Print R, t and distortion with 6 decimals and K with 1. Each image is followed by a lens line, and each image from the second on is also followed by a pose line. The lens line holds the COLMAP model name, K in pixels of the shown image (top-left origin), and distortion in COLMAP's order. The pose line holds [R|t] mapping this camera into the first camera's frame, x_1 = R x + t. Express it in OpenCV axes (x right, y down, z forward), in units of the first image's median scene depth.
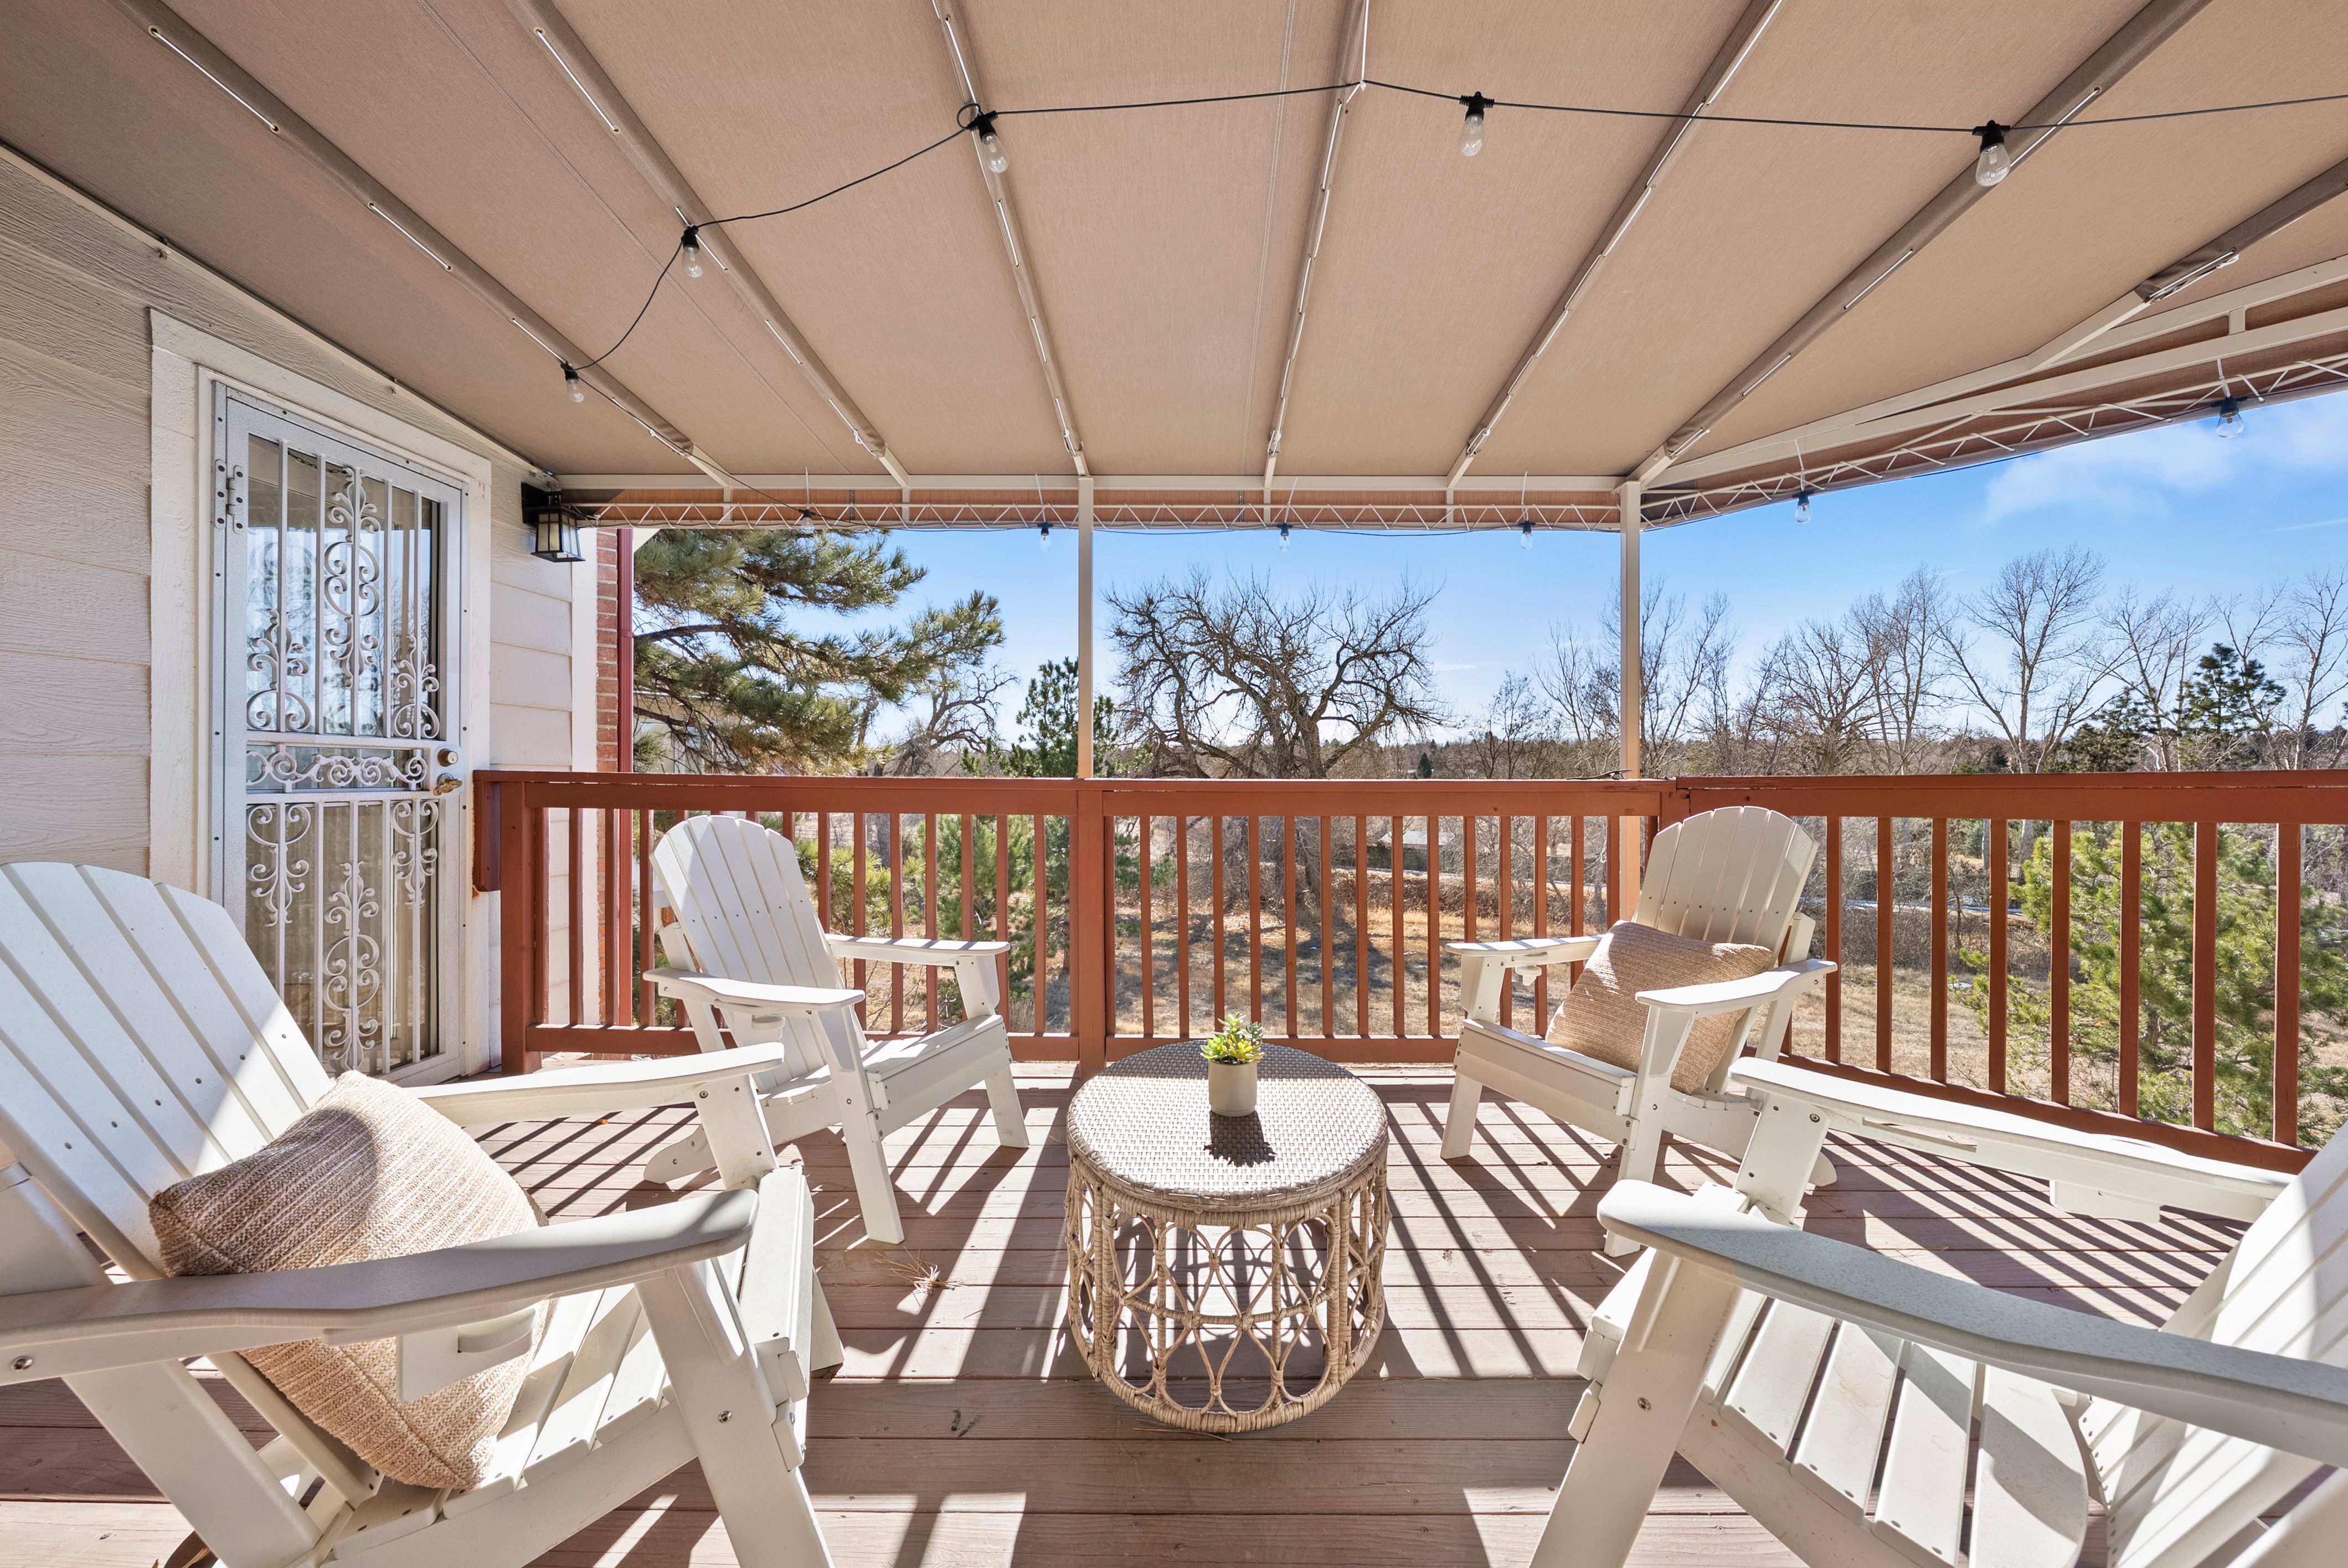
lens RADIAL K [[881.3, 0, 1171.2], [0, 881.3, 777.0], [0, 0, 1]] dist [-0.001794, -0.000287]
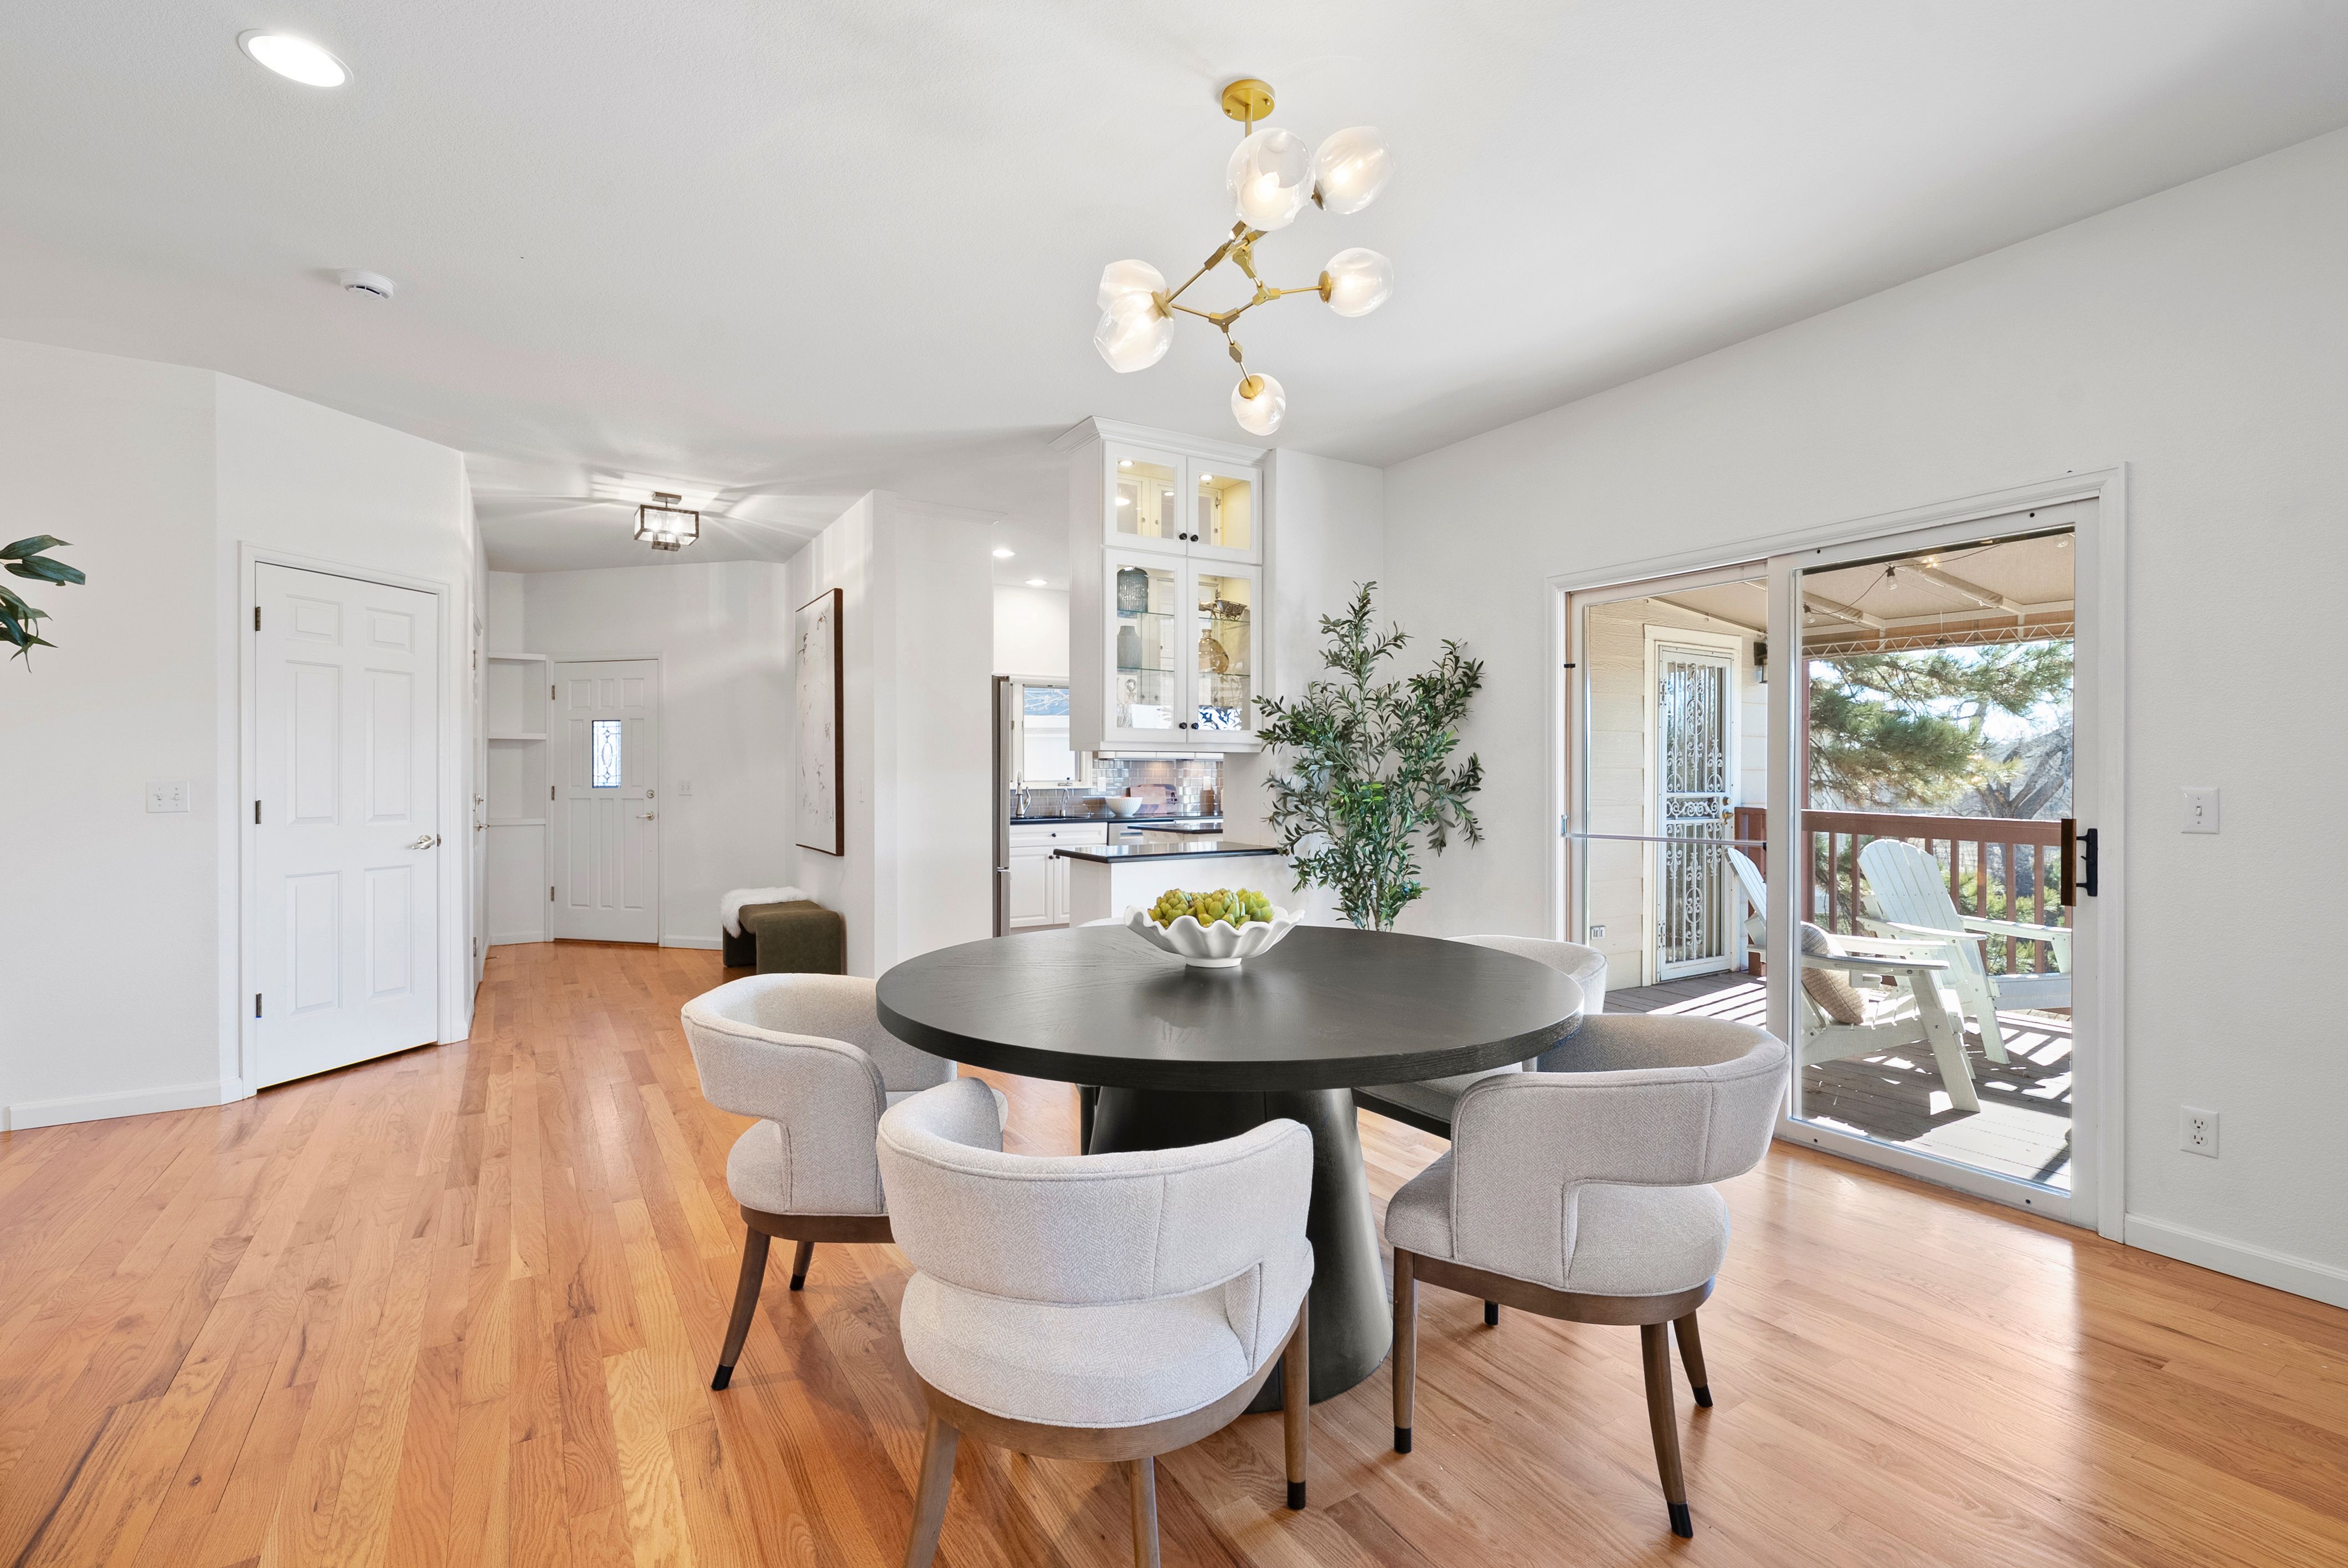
lens RADIAL K [[996.1, 0, 1226.5], [0, 996.1, 784.4], [0, 0, 1]] dist [0.000096, 0.000105]
pose [[0.553540, 0.004287, -0.832812, 0.380319], [-0.000716, 0.999989, 0.004672, -0.067846], [0.832822, -0.001990, 0.553537, -1.106959]]
